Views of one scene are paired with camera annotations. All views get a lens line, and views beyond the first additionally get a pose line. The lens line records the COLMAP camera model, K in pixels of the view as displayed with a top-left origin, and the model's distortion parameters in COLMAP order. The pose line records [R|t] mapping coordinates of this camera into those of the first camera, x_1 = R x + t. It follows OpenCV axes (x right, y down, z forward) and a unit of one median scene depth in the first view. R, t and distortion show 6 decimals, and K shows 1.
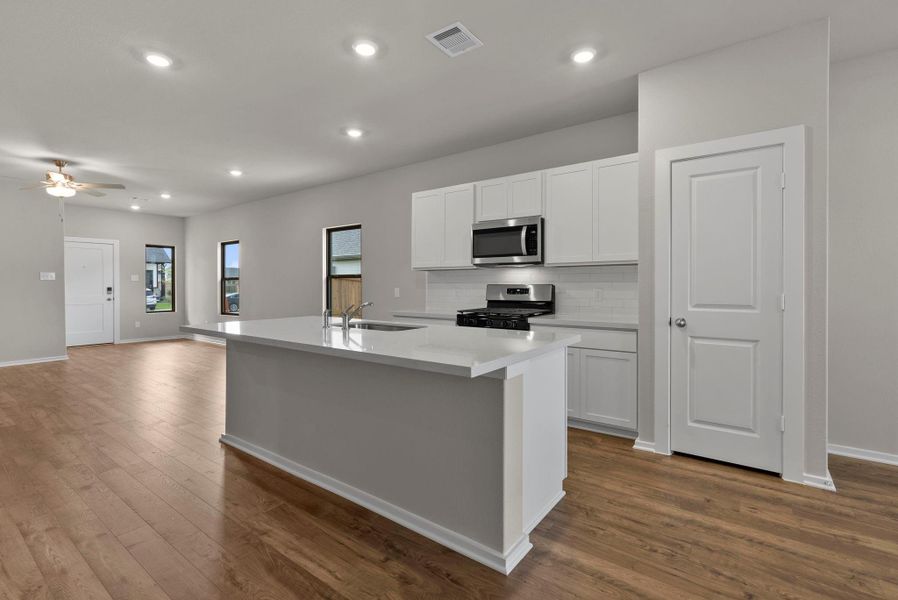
lens RADIAL K [[414.1, 0, 450.3], [0, 414.1, 289.8], [0, 0, 1]] dist [-0.000995, 0.000410]
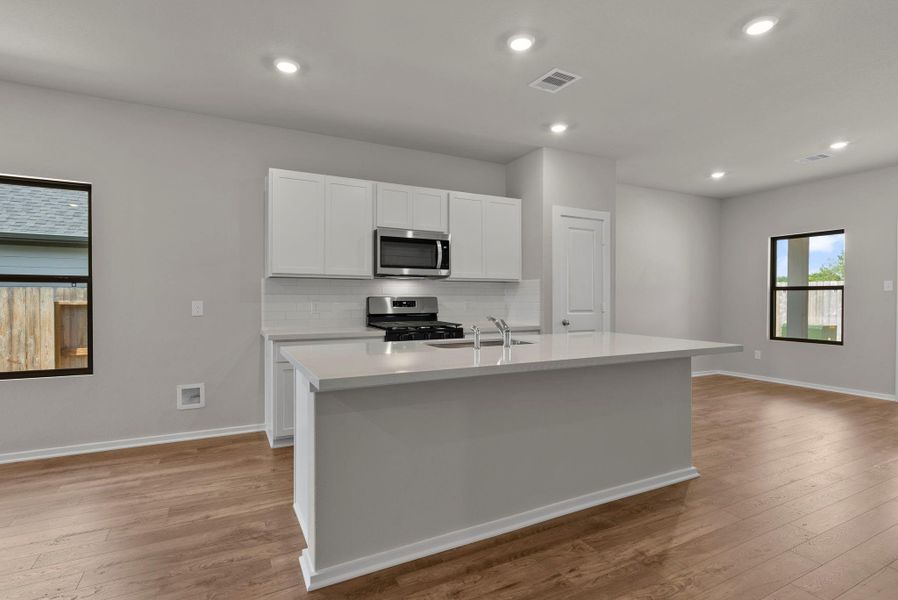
lens RADIAL K [[447.0, 0, 448.0], [0, 447.0, 302.8], [0, 0, 1]] dist [-0.000199, 0.000248]
pose [[0.436573, -0.005801, 0.899650, -0.739441], [0.007541, 0.999968, 0.002789, -0.000826], [-0.899637, 0.005567, 0.436603, 0.443385]]
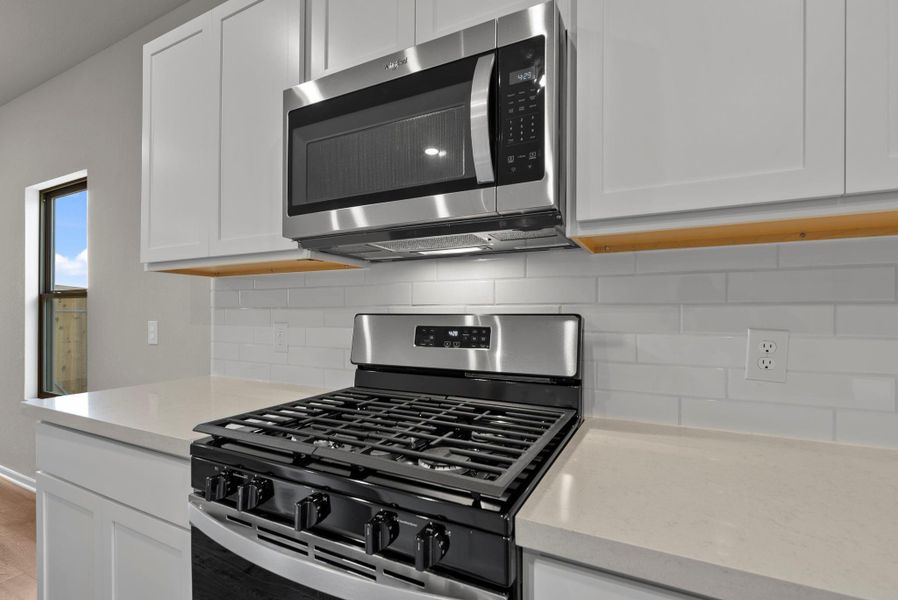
lens RADIAL K [[413.0, 0, 448.6], [0, 413.0, 313.9], [0, 0, 1]] dist [-0.000523, 0.000475]
pose [[0.985724, 0.004095, 0.168319, 0.110827], [-0.002168, 0.999930, -0.011632, -0.009381], [-0.168355, 0.011101, 0.985664, 0.708649]]
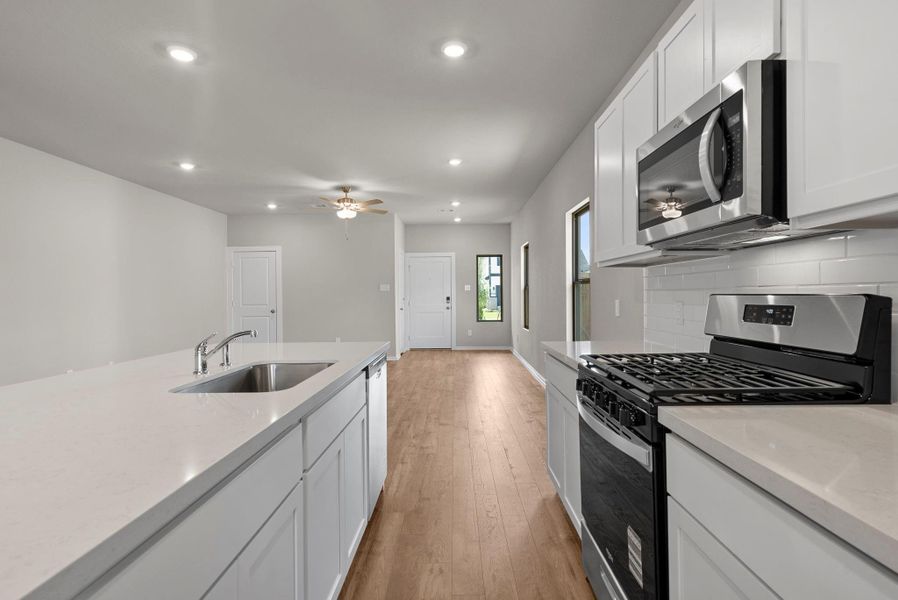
lens RADIAL K [[465.7, 0, 453.0], [0, 465.7, 296.3], [0, 0, 1]] dist [0.049610, 0.000365]
pose [[0.592983, -0.000434, -0.805215, 0.320098], [-0.001737, 0.999997, -0.001818, -0.009874], [0.805213, 0.002477, 0.592980, 0.564572]]
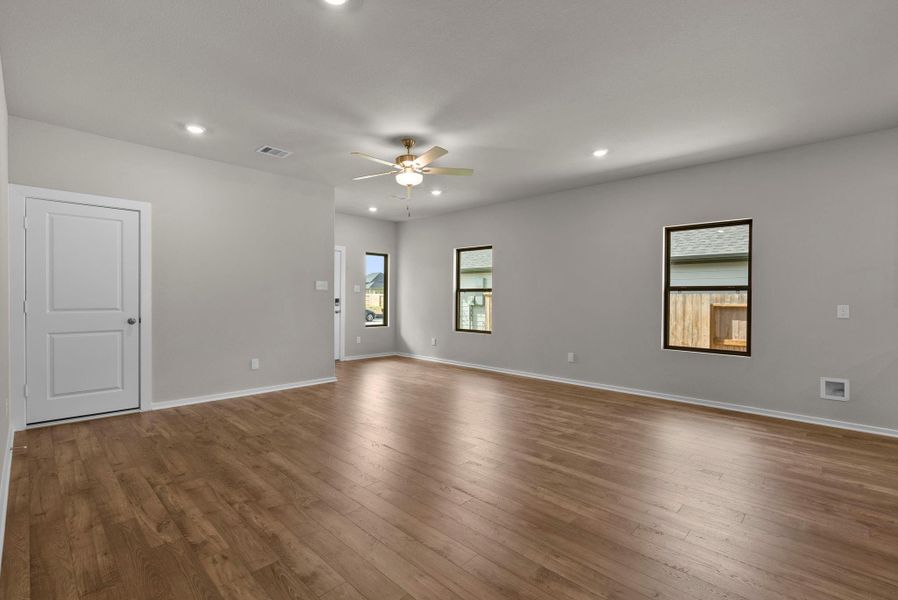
lens RADIAL K [[408.5, 0, 452.0], [0, 408.5, 302.5], [0, 0, 1]] dist [-0.000756, 0.000605]
pose [[0.992420, 0.012670, -0.122238, -0.906007], [-0.012978, 0.999914, -0.001730, 0.001566], [0.122205, 0.003304, 0.992499, 0.277205]]
